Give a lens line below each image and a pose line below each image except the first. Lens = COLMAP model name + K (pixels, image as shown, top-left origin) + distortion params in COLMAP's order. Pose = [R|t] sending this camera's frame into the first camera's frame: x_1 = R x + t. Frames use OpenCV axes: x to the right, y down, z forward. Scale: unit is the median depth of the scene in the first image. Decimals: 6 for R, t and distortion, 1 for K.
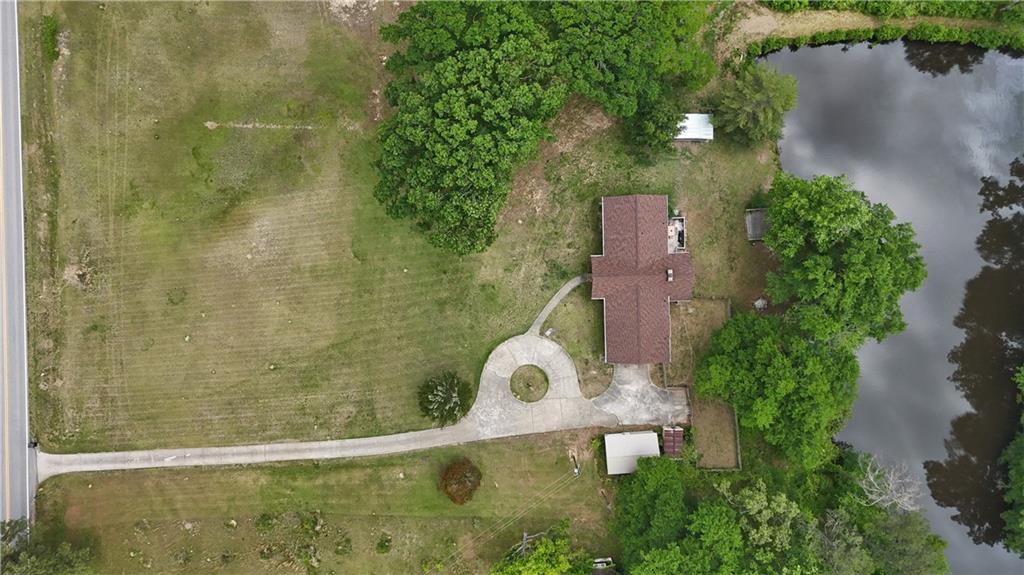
lens RADIAL K [[756.3, 0, 506.9], [0, 756.3, 287.9], [0, 0, 1]] dist [0.072181, -0.075777]
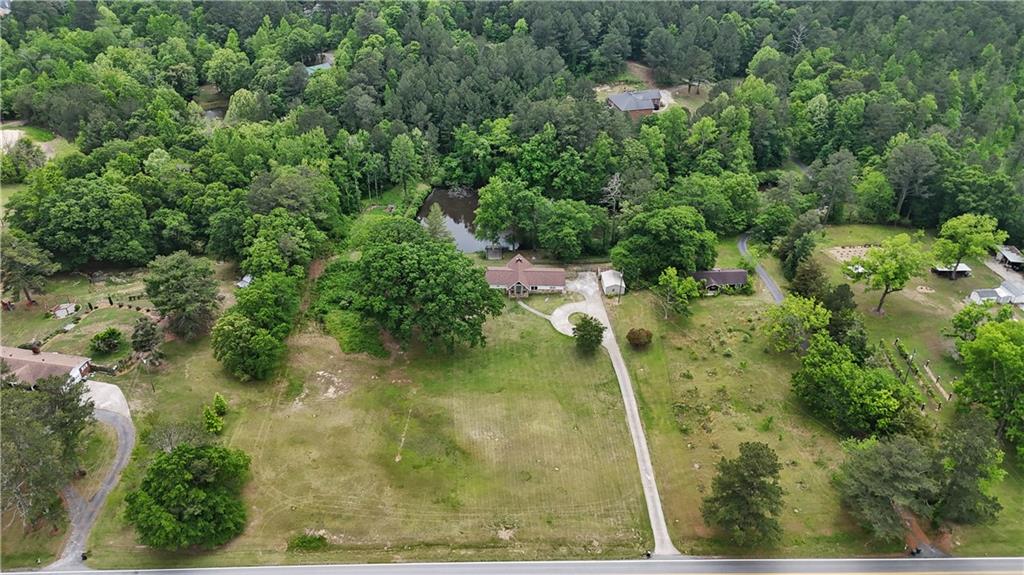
lens RADIAL K [[756.3, 0, 506.9], [0, 756.3, 287.9], [0, 0, 1]] dist [0.072181, -0.075777]
pose [[0.037747, -0.521016, 0.852712, -1.389409], [0.999287, 0.020351, -0.031801, 0.015491], [-0.000785, 0.853304, 0.521413, 0.041697]]
